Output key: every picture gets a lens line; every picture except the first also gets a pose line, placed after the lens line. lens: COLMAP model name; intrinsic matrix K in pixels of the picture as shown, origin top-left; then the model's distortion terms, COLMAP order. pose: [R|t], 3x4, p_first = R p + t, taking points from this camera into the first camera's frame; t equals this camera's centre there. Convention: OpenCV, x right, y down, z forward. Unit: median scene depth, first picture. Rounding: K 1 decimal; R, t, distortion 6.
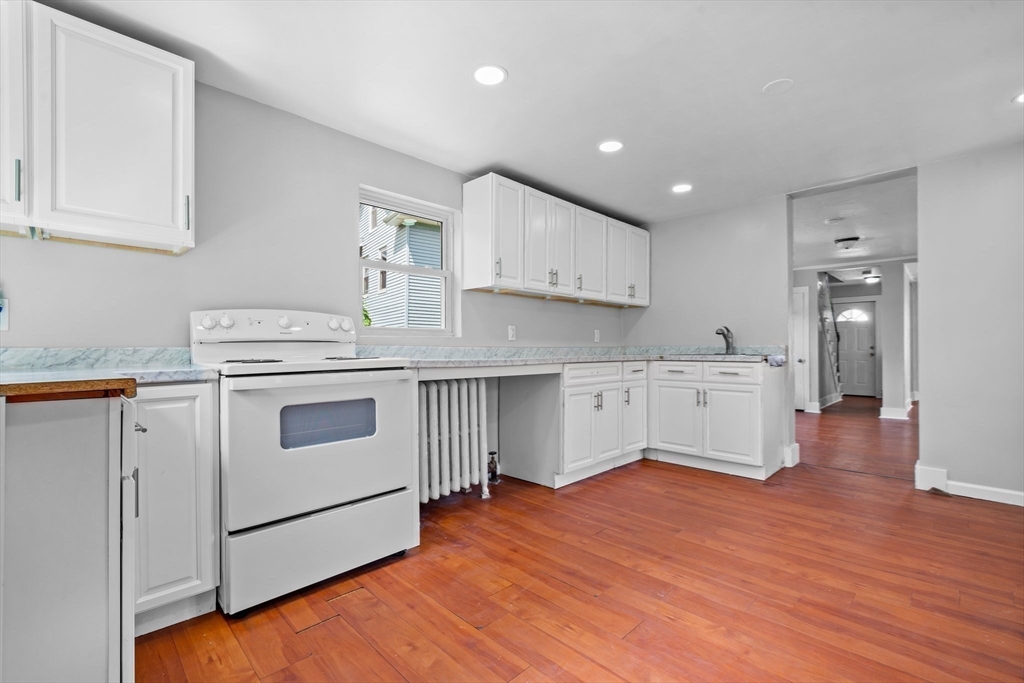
lens RADIAL K [[449.5, 0, 508.4], [0, 449.5, 348.8], [0, 0, 1]] dist [0.001008, -0.000065]
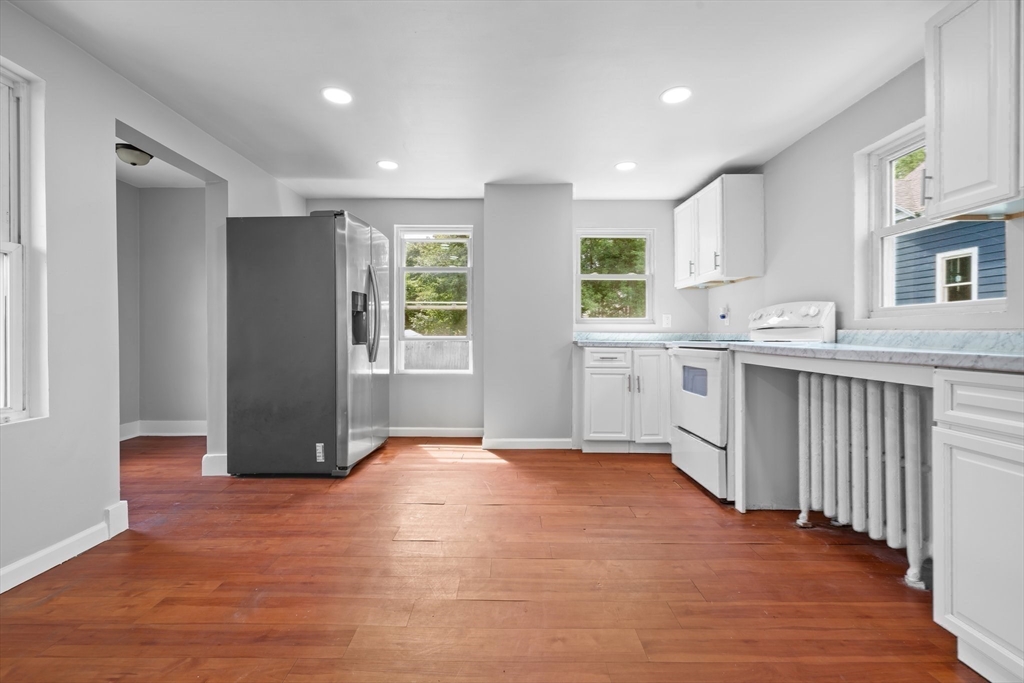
lens RADIAL K [[449.5, 0, 510.0], [0, 449.5, 334.6], [0, 0, 1]] dist [0.001008, -0.000065]
pose [[-0.701961, 0.001063, -0.712214, 0.819180], [-0.001207, 0.999996, 0.002682, 0.000181], [0.712214, 0.002742, -0.701957, 1.146431]]
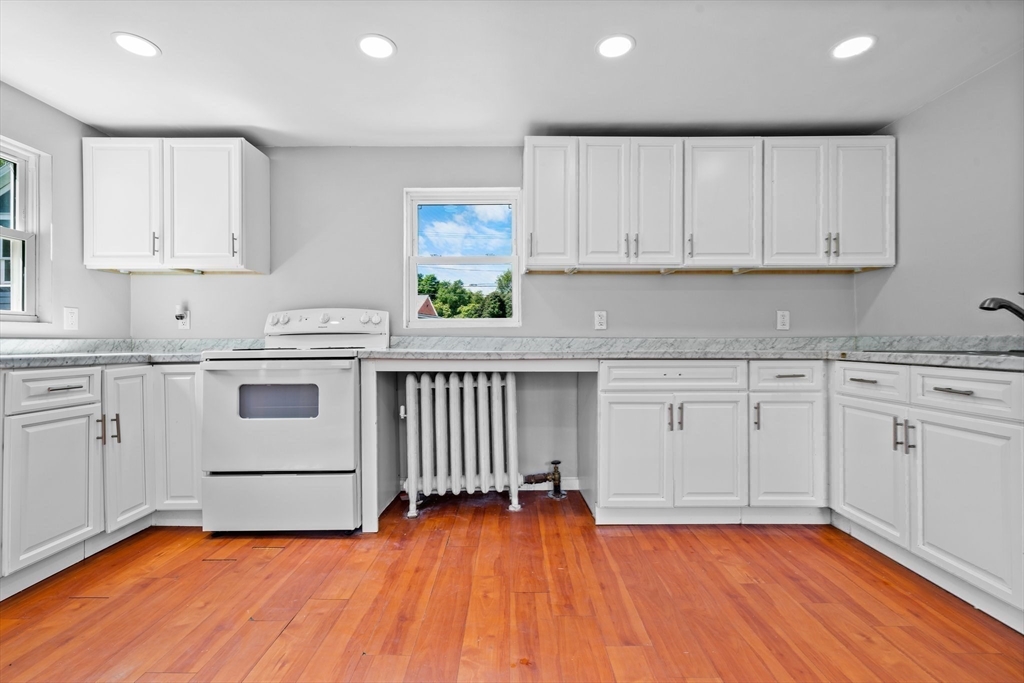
lens RADIAL K [[449.5, 0, 504.8], [0, 449.5, 335.0], [0, 0, 1]] dist [0.001008, -0.000065]
pose [[0.704368, -0.005731, -0.709812, 0.615939], [0.000192, 0.999969, -0.007883, -0.002676], [0.709835, 0.005416, 0.704347, 0.406742]]
